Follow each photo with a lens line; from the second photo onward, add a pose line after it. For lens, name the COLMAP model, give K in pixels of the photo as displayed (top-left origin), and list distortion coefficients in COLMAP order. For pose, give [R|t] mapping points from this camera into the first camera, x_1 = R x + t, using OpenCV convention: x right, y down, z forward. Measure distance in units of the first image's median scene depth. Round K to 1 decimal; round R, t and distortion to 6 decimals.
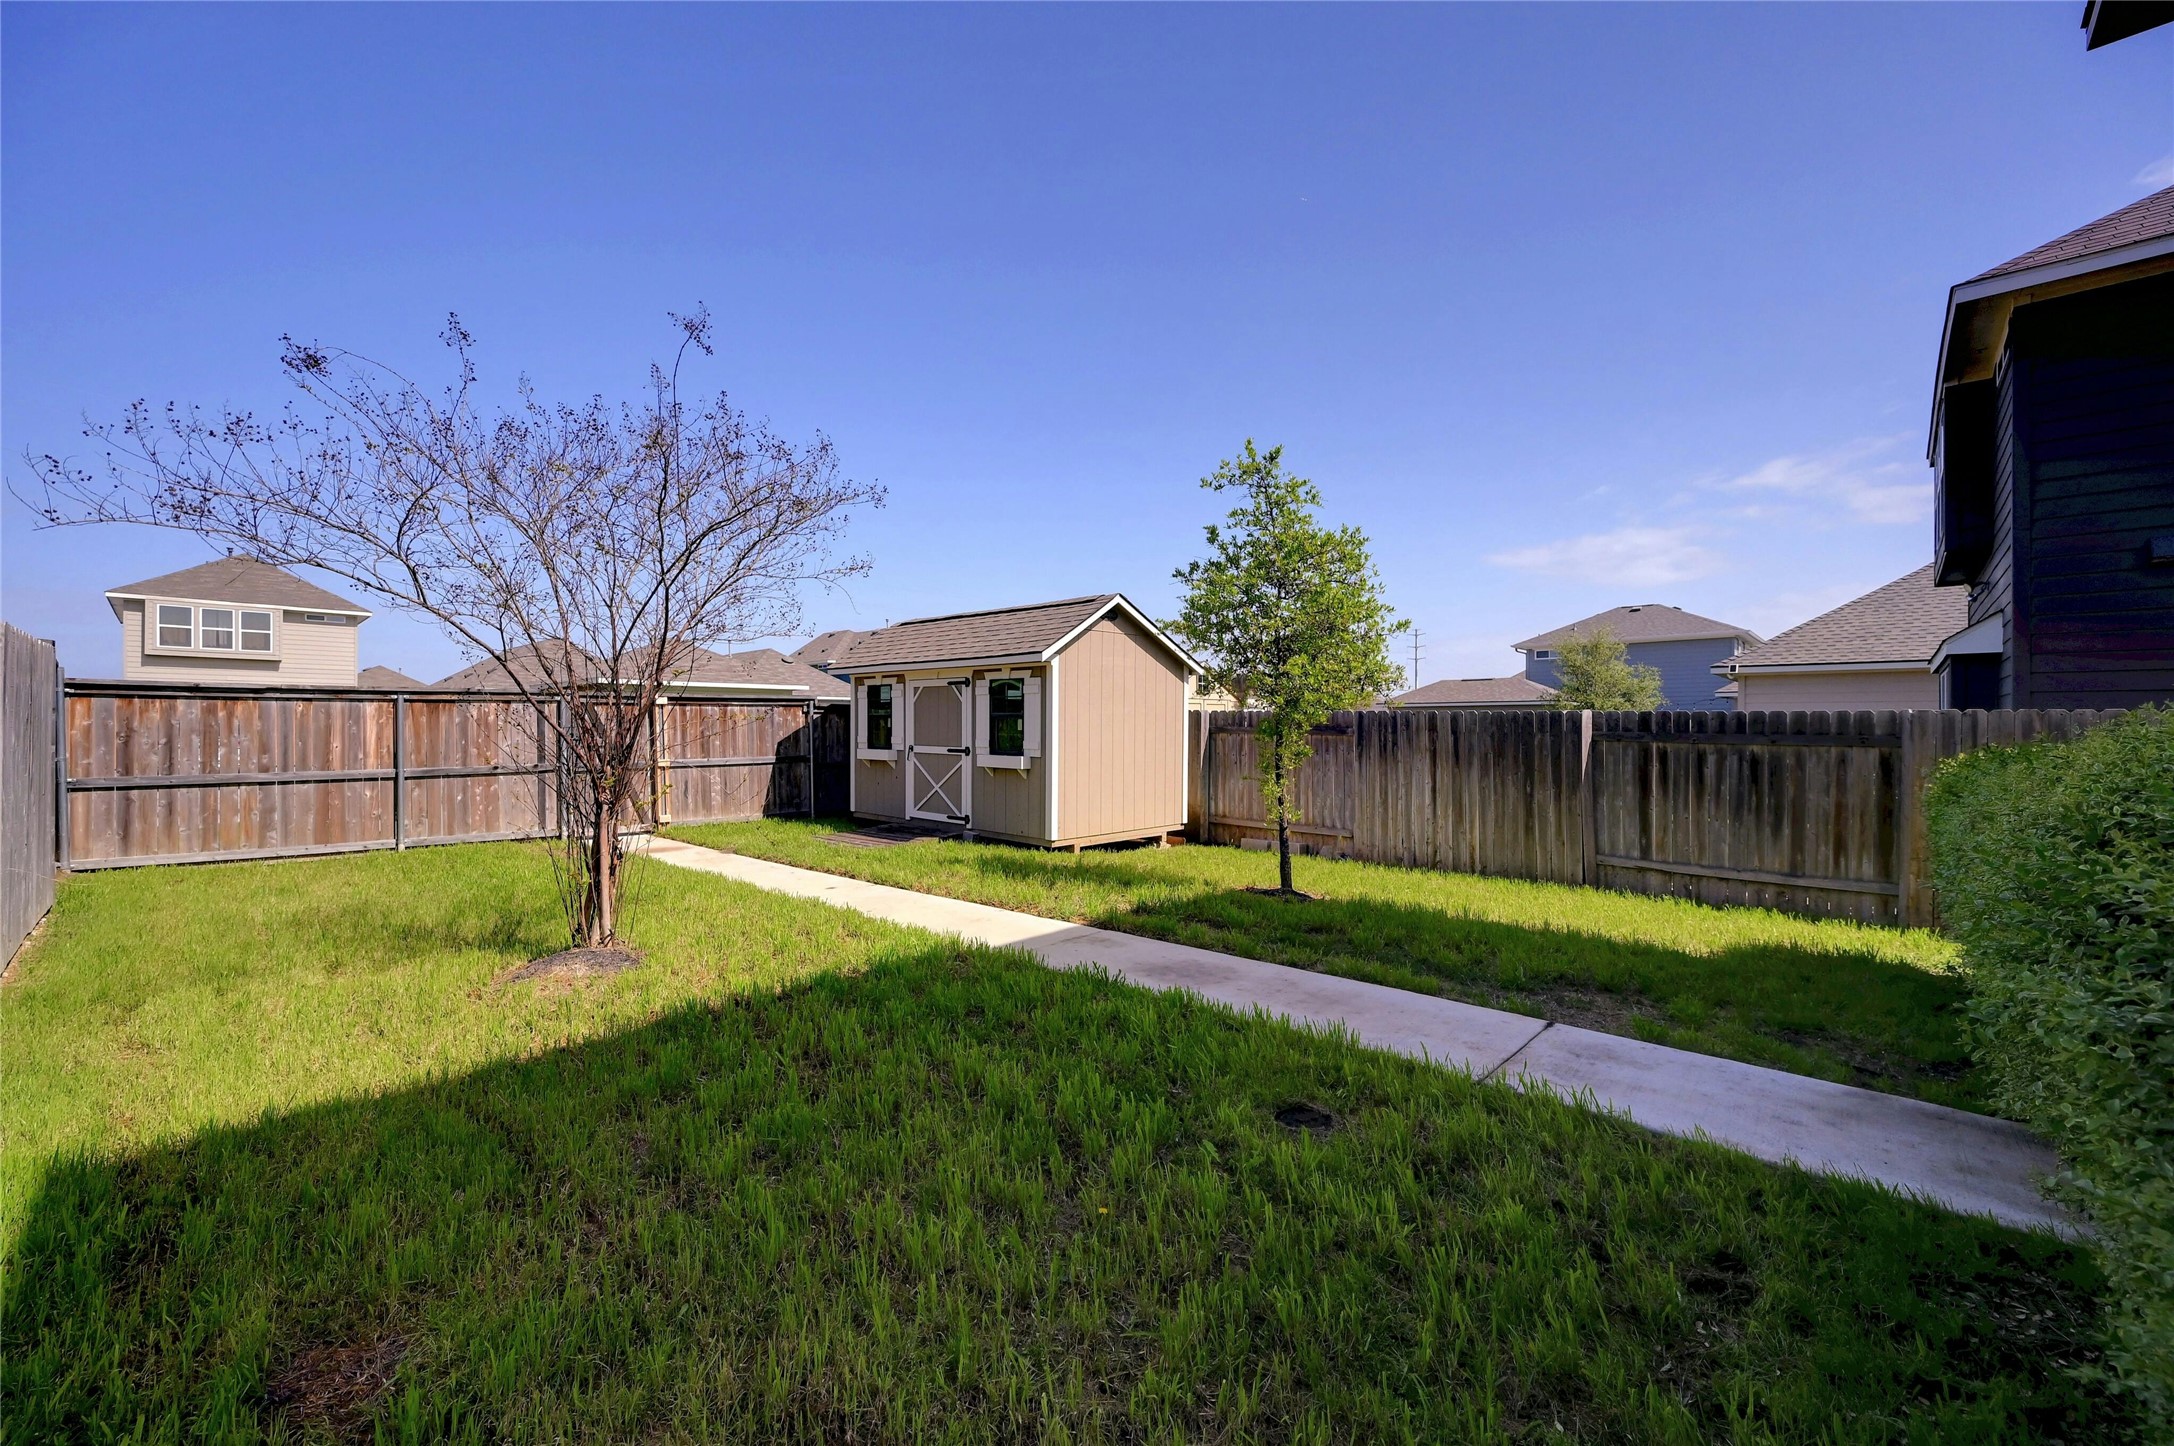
lens RADIAL K [[859.1, 0, 1071.0], [0, 859.1, 732.7], [0, 0, 1]] dist [0.002052, -0.000157]
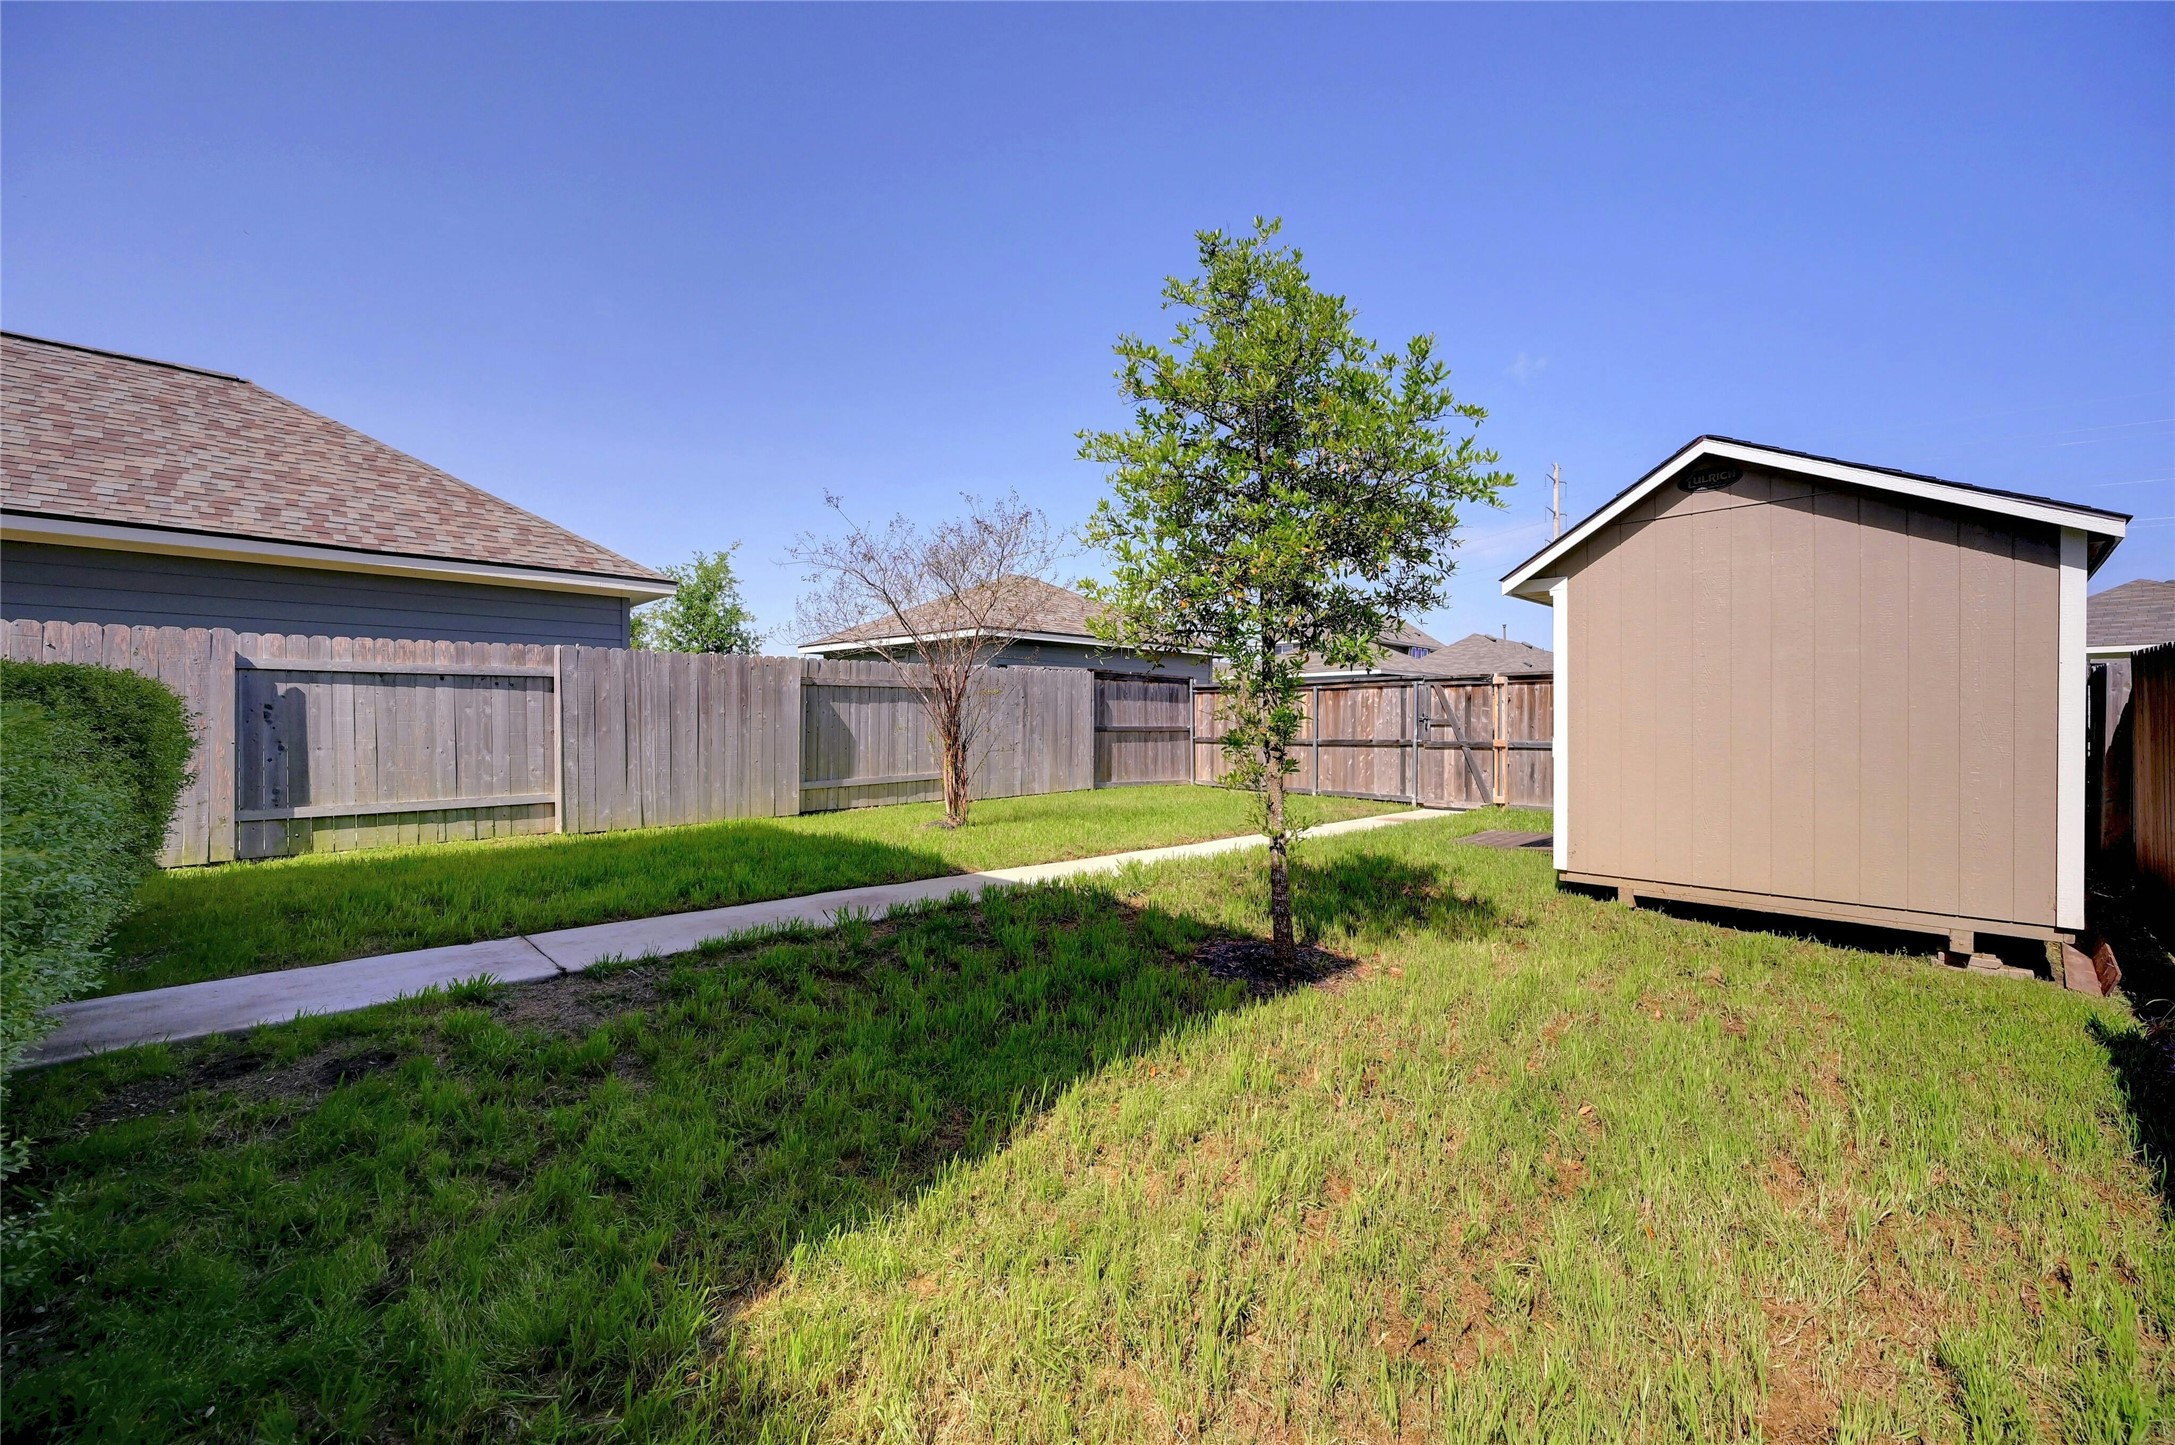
lens RADIAL K [[859.5, 0, 1074.1], [0, 859.5, 728.0], [0, 0, 1]] dist [0.002052, -0.000157]
pose [[-0.031623, 0.007915, -0.999469, 0.553380], [-0.009930, 0.999917, 0.008232, 0.015548], [0.999451, 0.010185, -0.031542, 0.575103]]
